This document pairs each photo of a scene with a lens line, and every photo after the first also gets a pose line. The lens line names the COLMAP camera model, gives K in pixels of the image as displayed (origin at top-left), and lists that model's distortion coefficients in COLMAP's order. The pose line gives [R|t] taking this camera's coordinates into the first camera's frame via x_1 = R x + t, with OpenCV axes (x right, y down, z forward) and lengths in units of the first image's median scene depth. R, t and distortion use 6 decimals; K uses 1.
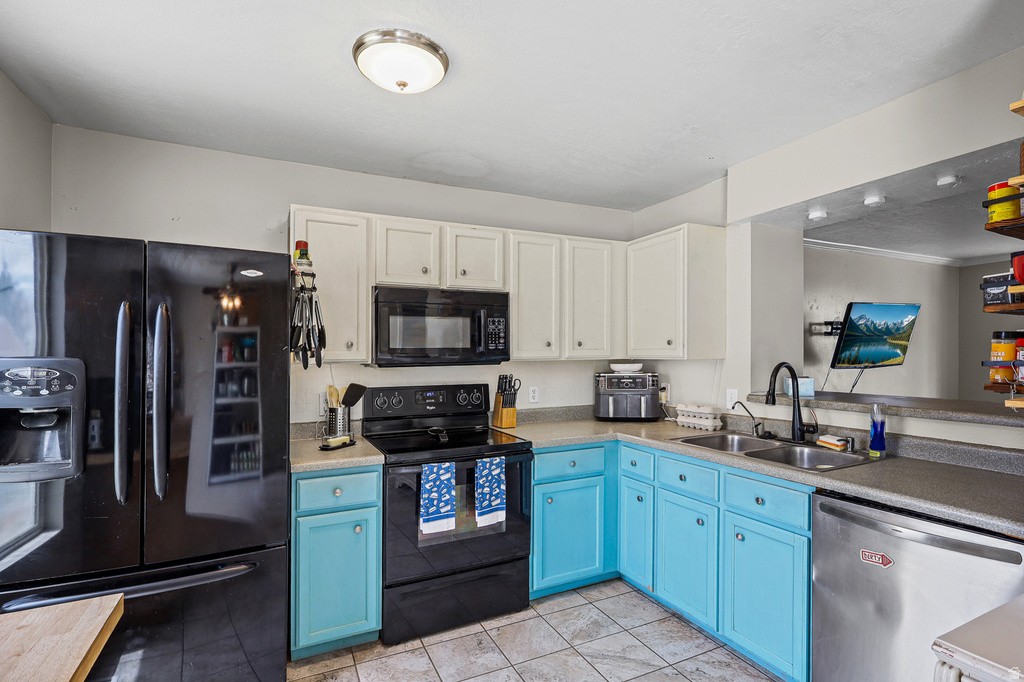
lens RADIAL K [[473.7, 0, 580.2], [0, 473.7, 345.3], [0, 0, 1]] dist [0.000654, -0.000007]
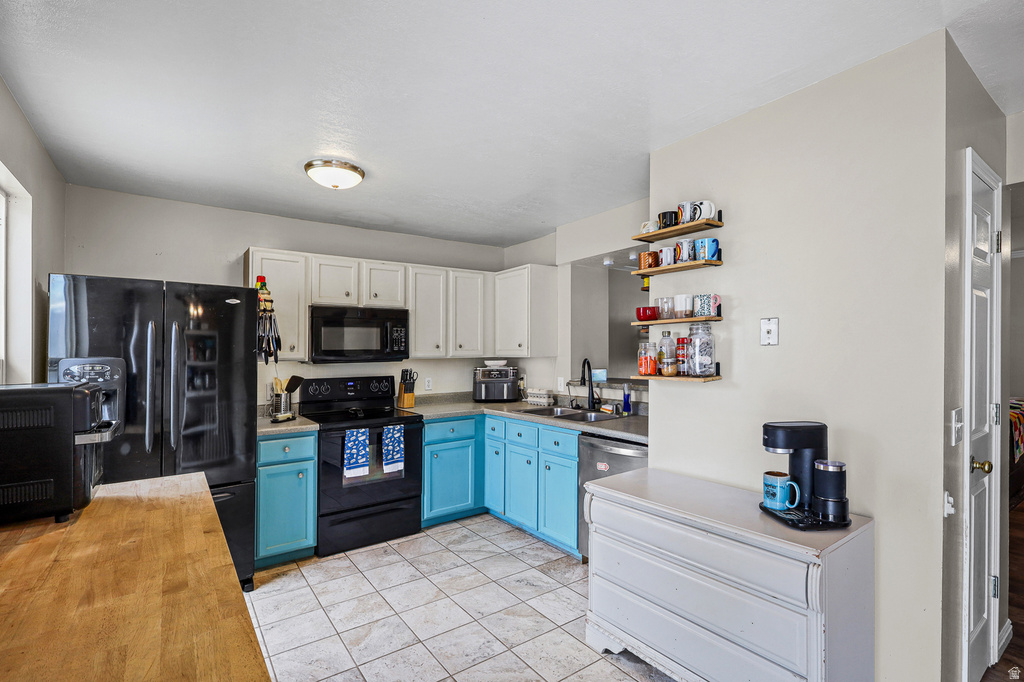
lens RADIAL K [[477.5, 0, 521.4], [0, 477.5, 336.5], [0, 0, 1]] dist [-0.001217, -0.000108]
pose [[0.998933, -0.001656, 0.046155, 0.133201], [0.002310, 0.999898, -0.014130, -0.013243], [-0.046127, 0.014221, 0.998834, -0.474735]]
